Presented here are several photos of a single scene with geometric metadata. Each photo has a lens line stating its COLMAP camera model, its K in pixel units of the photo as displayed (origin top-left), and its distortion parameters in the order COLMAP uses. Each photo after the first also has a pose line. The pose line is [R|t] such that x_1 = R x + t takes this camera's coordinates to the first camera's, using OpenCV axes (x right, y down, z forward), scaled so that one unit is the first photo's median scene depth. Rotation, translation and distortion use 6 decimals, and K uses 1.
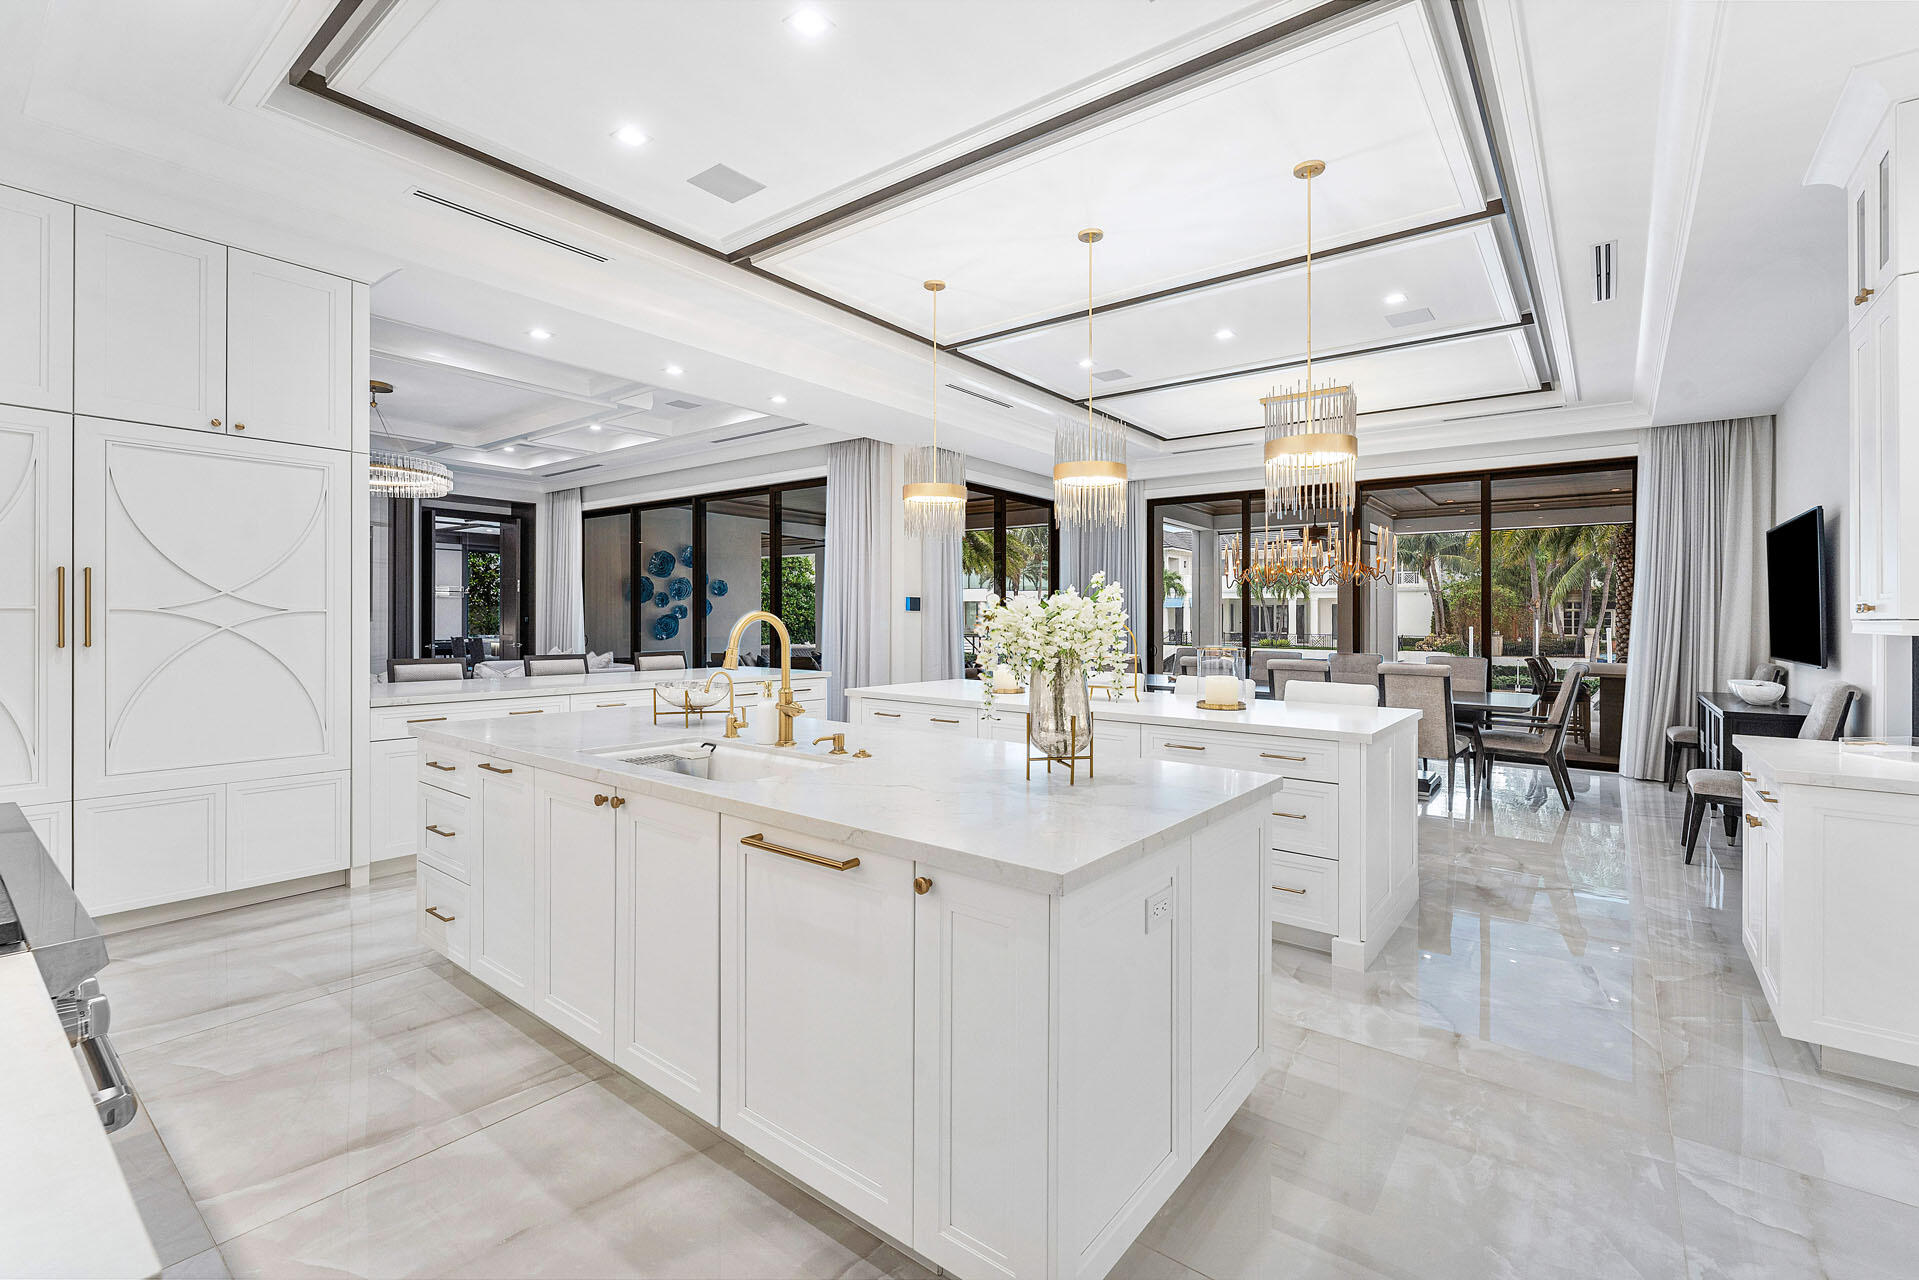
lens RADIAL K [[840.3, 0, 967.7], [0, 840.3, 627.9], [0, 0, 1]] dist [0.002747, 0.000256]
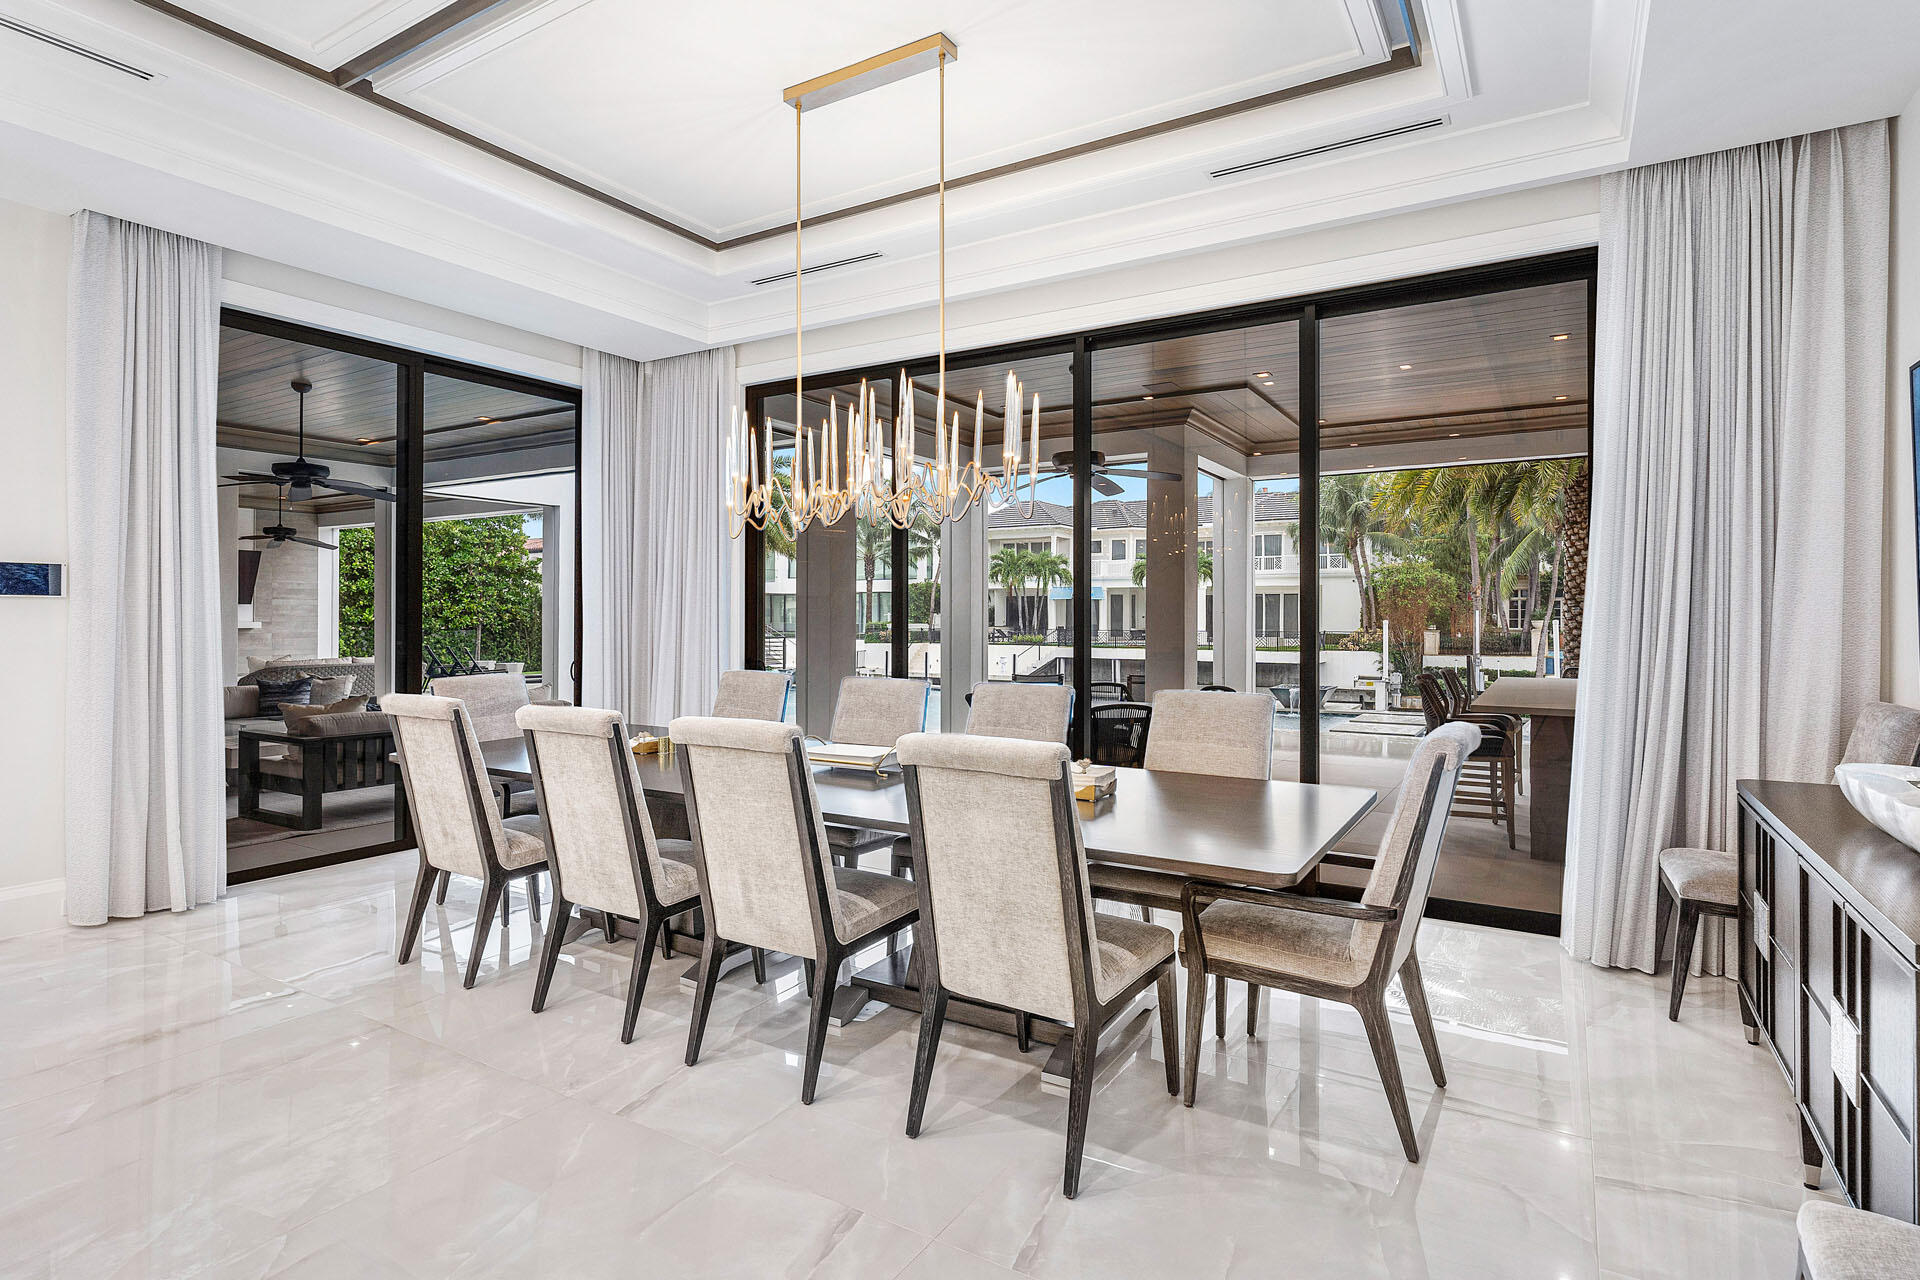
lens RADIAL K [[1000.7, 0, 960.0], [0, 1000.7, 640.0], [0, 0, 1]] dist [-0.001116, -0.001298]
pose [[0.993881, -0.010818, 0.109921, 0.217675], [0.009258, 0.999849, 0.014700, -0.000333], [-0.110064, -0.013593, 0.993832, 0.276962]]
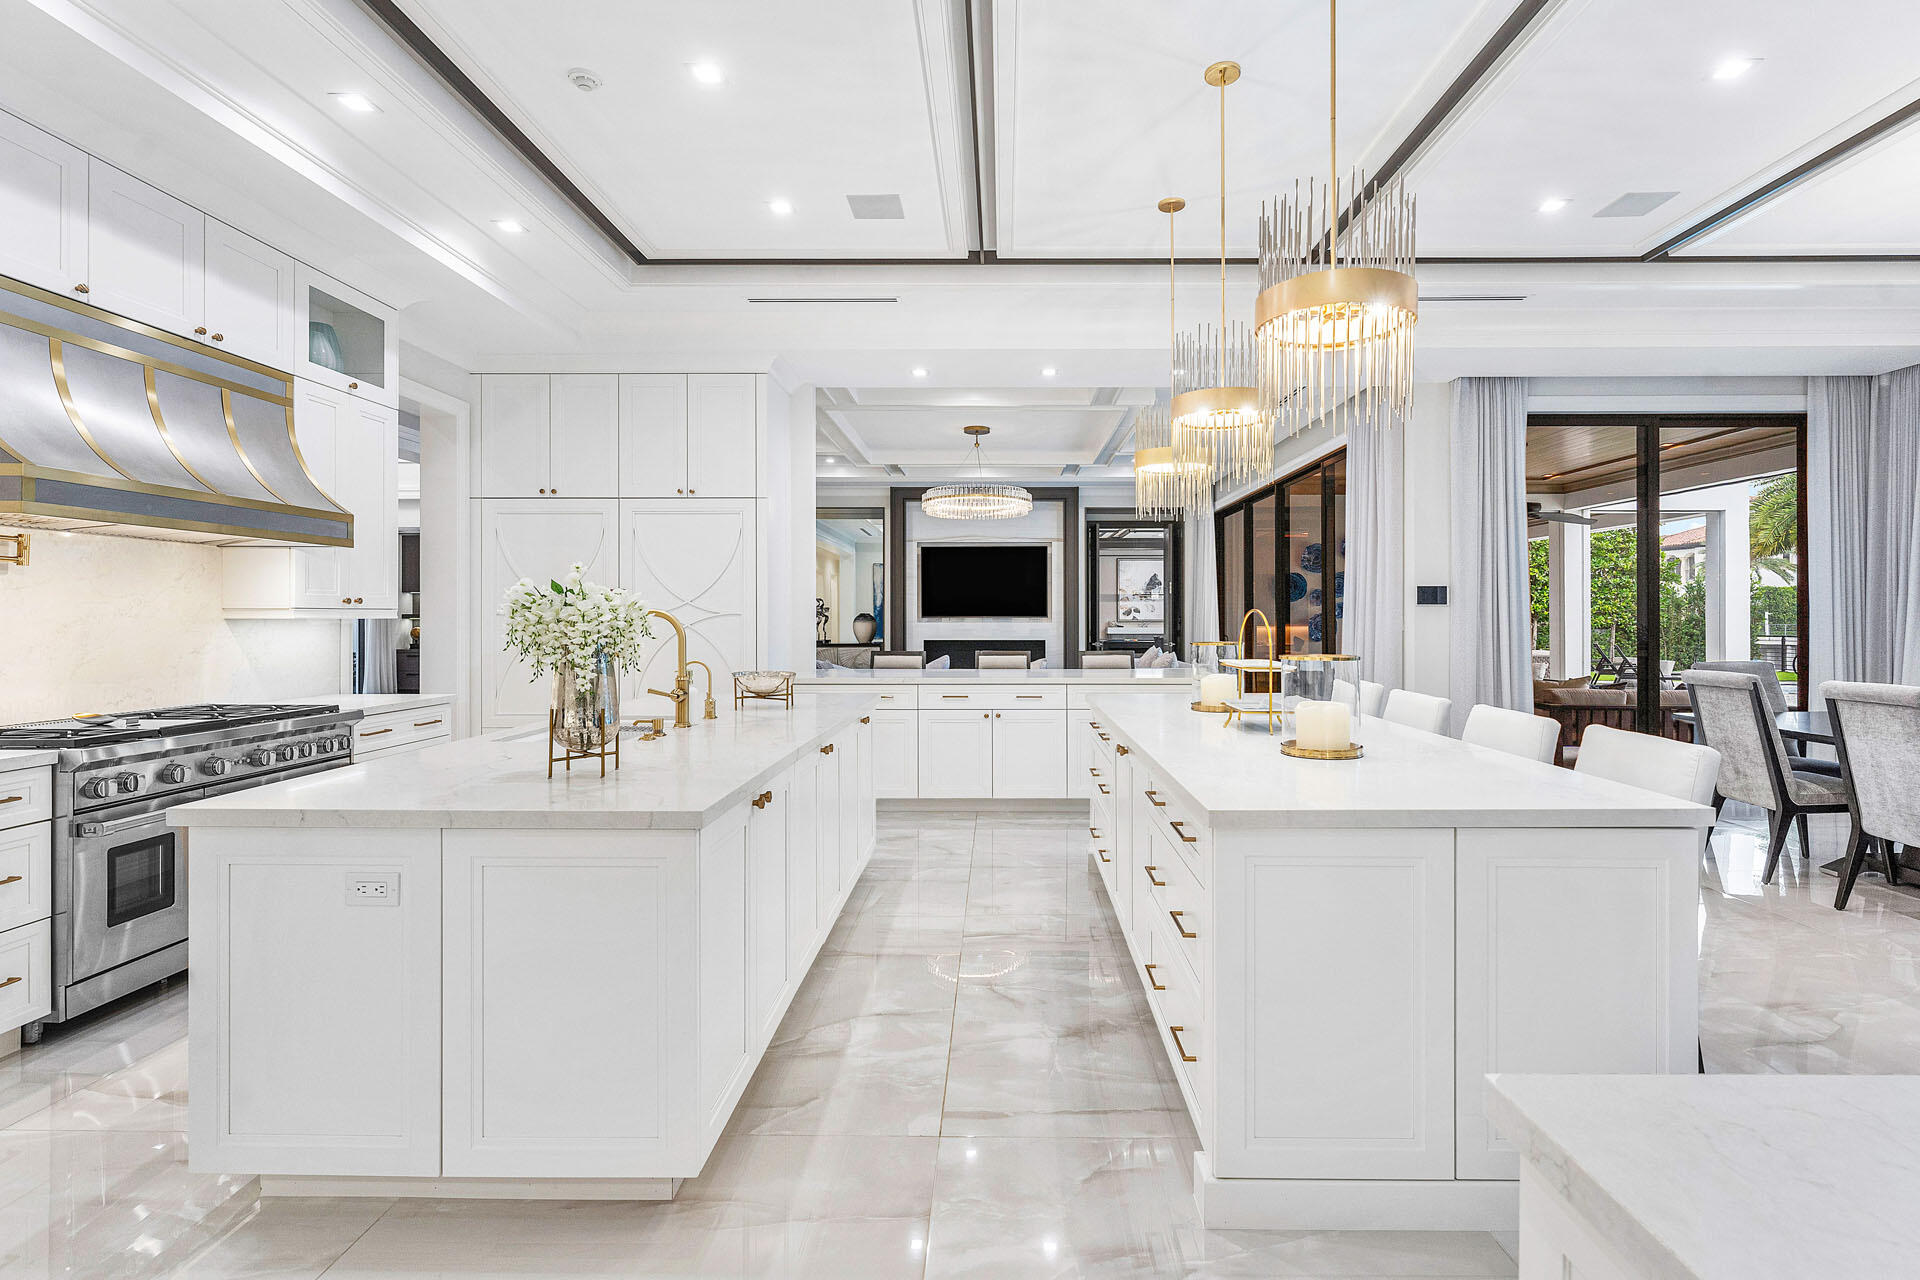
lens RADIAL K [[894.3, 0, 986.0], [0, 894.3, 610.7], [0, 0, 1]] dist [-0.000370, -0.000373]
pose [[0.600507, -0.014187, -0.799494, 0.209167], [-0.002443, 0.999805, -0.019577, 0.001175], [0.799616, 0.013709, 0.600355, 0.133698]]
